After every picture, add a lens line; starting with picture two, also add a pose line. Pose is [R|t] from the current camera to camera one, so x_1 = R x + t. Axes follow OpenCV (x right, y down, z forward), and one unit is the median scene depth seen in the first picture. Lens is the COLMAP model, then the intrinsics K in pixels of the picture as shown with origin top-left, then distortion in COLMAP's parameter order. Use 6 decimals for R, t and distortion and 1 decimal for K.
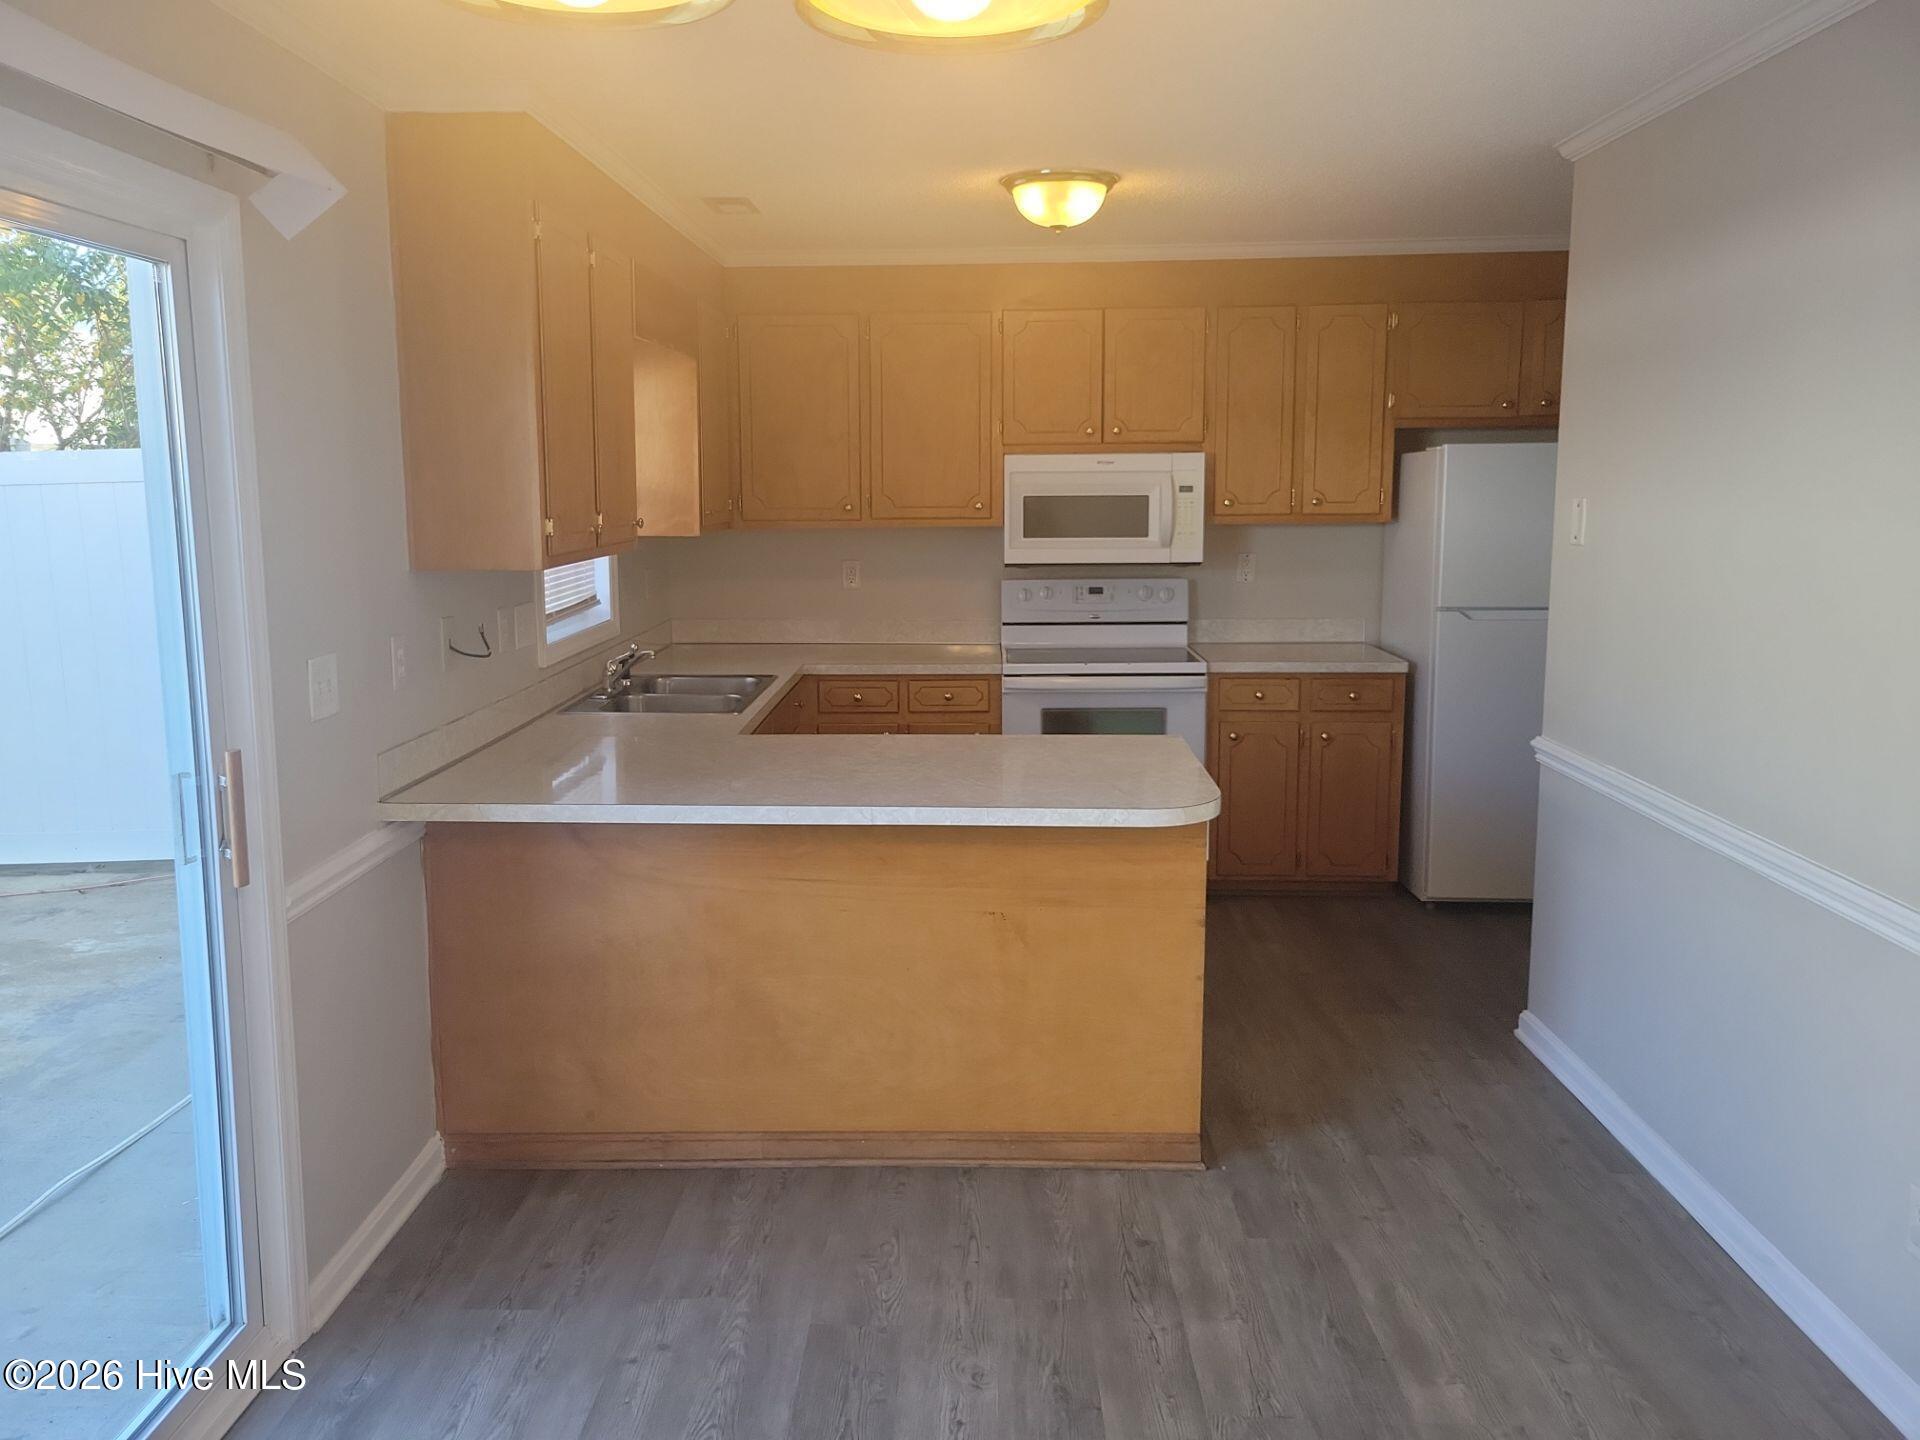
lens RADIAL K [[1453.7, 0, 957.1], [0, 1453.7, 687.6], [0, 0, 1]] dist [0.025577, -0.007171]
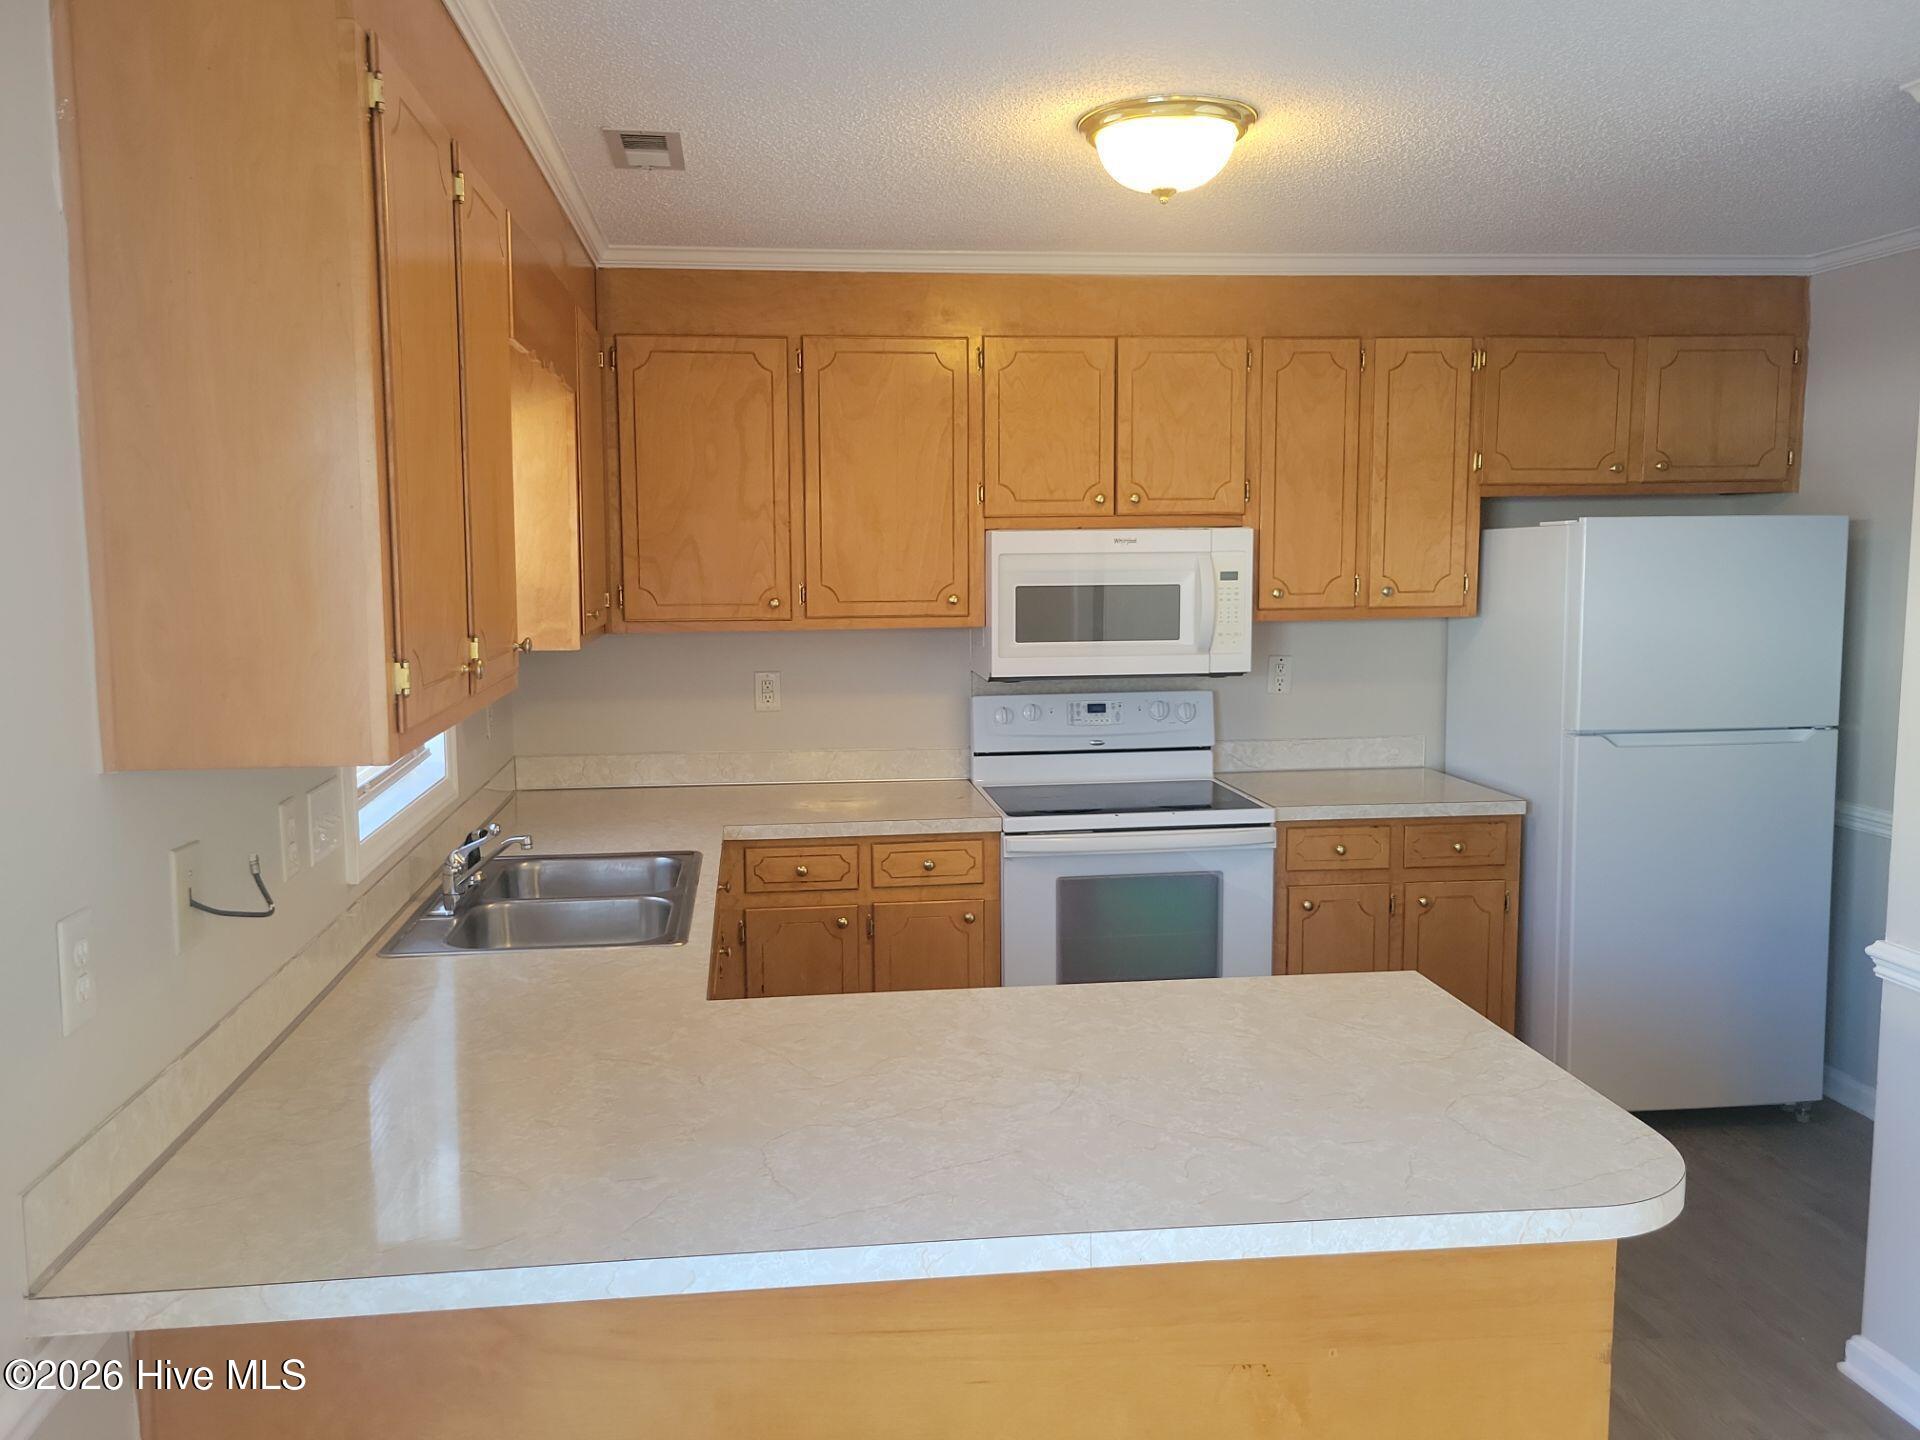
lens RADIAL K [[1453.7, 0, 955.2], [0, 1453.7, 708.5], [0, 0, 1]] dist [0.025577, -0.007171]
pose [[0.988286, -0.017825, 0.151568, -0.100489], [0.022941, 0.999222, -0.032077, -0.047698], [-0.150878, 0.035178, 0.987926, 0.283401]]
